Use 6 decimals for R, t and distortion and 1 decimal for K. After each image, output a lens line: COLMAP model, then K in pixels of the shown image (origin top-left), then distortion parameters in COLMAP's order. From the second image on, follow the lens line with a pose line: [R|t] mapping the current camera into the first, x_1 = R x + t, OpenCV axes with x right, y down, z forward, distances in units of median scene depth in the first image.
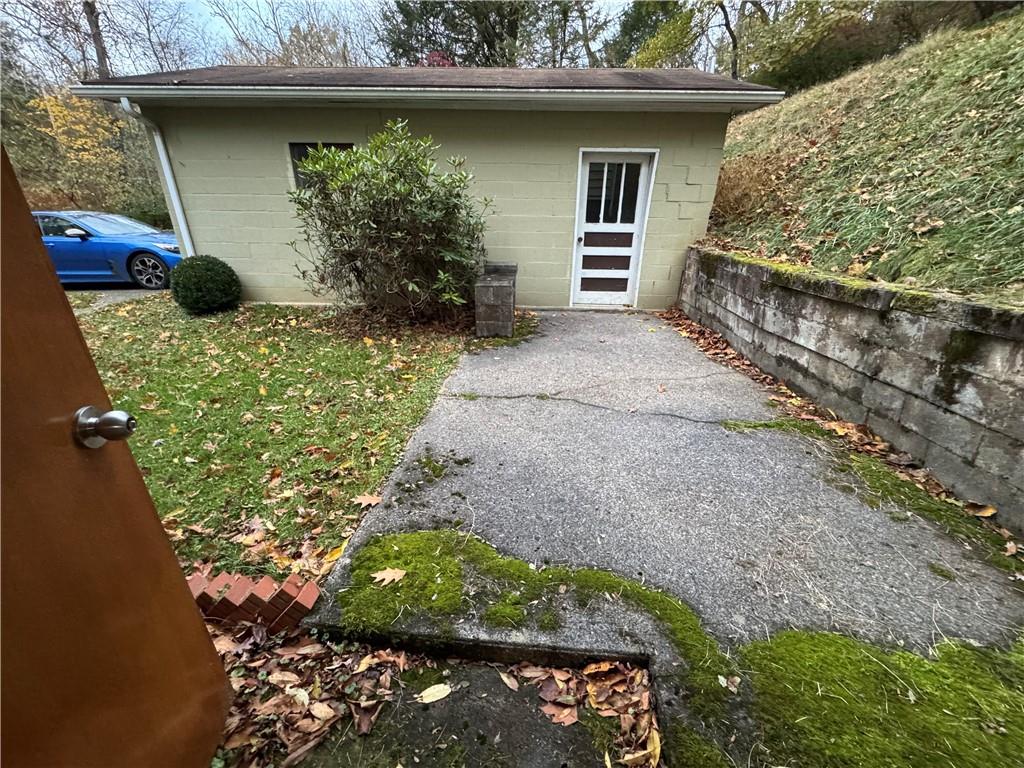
lens RADIAL K [[410.7, 0, 510.7], [0, 410.7, 381.9], [0, 0, 1]] dist [-0.001165, 0.000478]
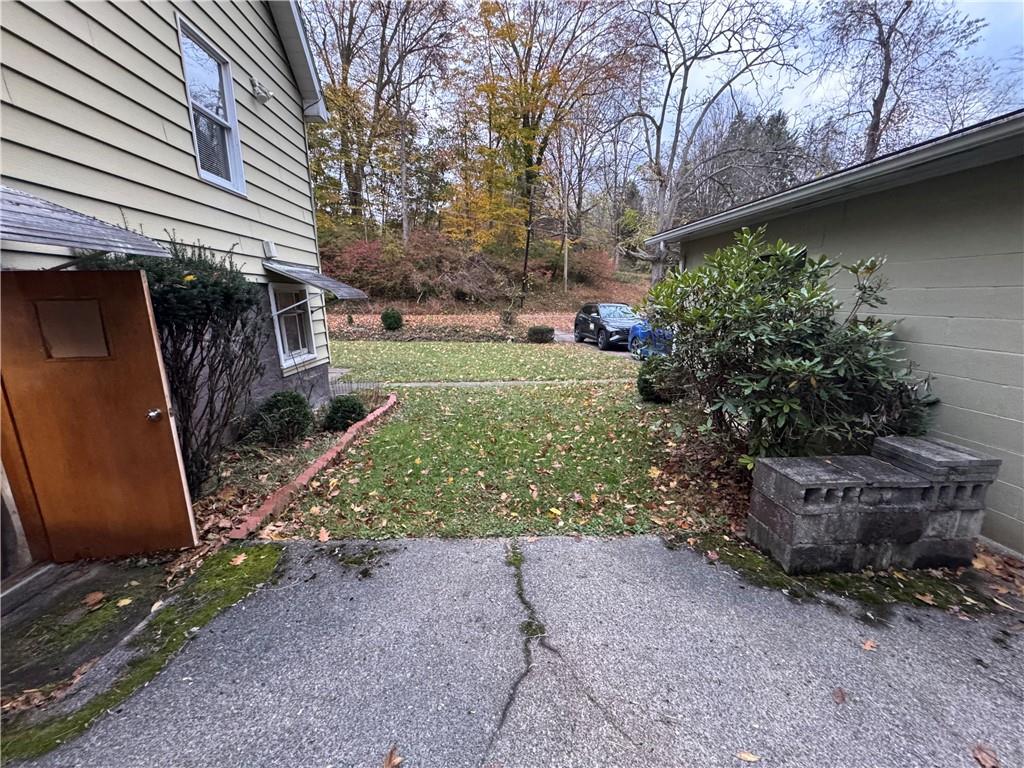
lens RADIAL K [[410.7, 0, 510.7], [0, 410.7, 381.9], [0, 0, 1]] dist [-0.001165, 0.000478]
pose [[0.111192, 0.187027, -0.976042, 0.694936], [-0.374829, 0.917489, 0.133106, -0.434360], [0.920402, 0.351048, 0.172121, 0.782060]]
